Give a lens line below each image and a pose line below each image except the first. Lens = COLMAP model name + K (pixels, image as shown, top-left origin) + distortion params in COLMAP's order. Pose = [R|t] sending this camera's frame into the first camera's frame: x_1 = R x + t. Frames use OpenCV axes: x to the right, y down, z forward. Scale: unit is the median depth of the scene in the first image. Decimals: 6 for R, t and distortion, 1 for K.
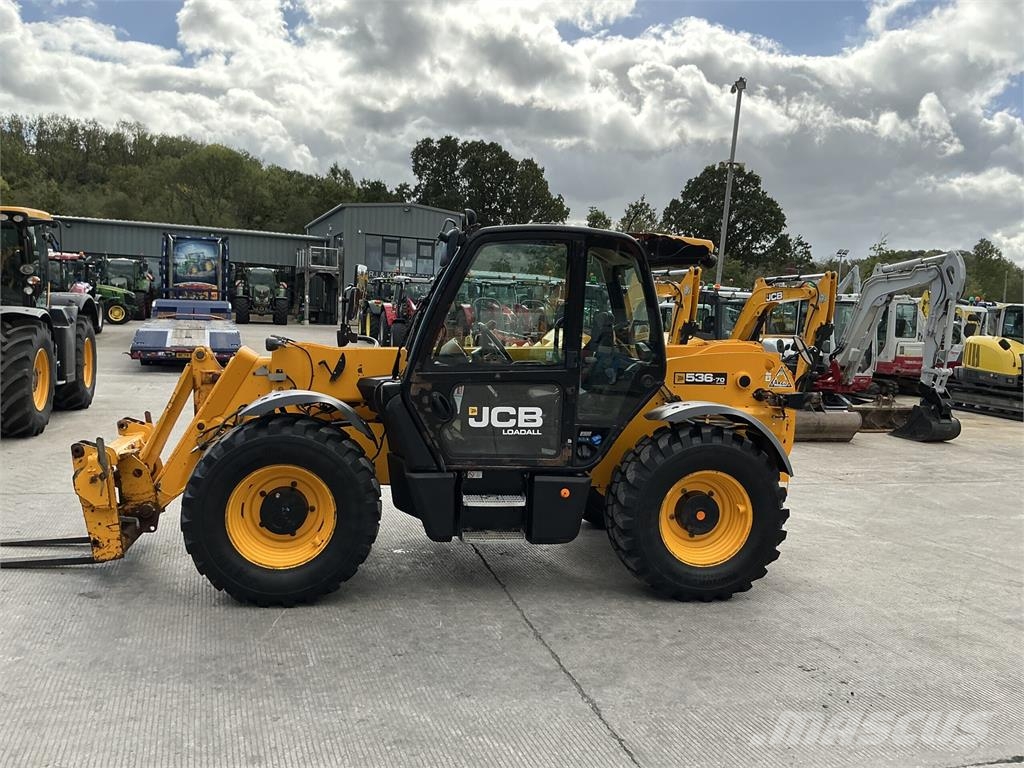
lens RADIAL K [[853.0, 0, 512.4], [0, 853.0, 384.9], [0, 0, 1]] dist [0.142531, -0.302080]
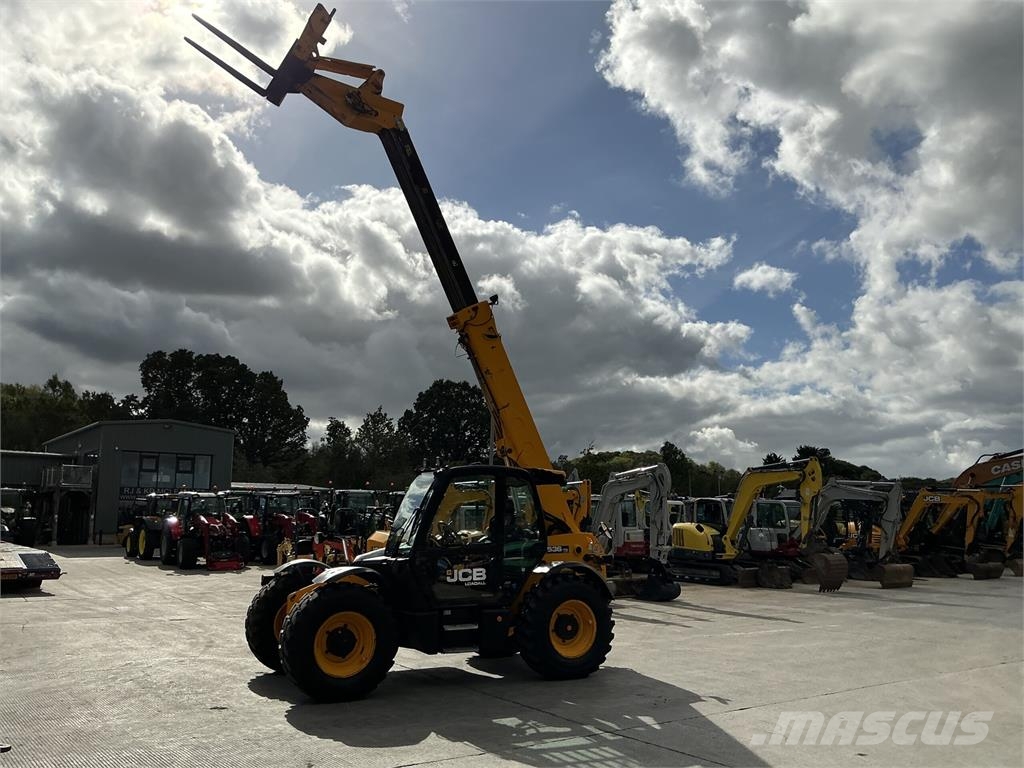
lens RADIAL K [[853.0, 0, 512.4], [0, 853.0, 384.9], [0, 0, 1]] dist [0.142531, -0.302080]
pose [[0.950203, 0.004585, 0.311597, -0.131542], [0.068691, 0.972217, -0.223777, 0.016599], [-0.303966, 0.234038, 0.923489, -0.209083]]
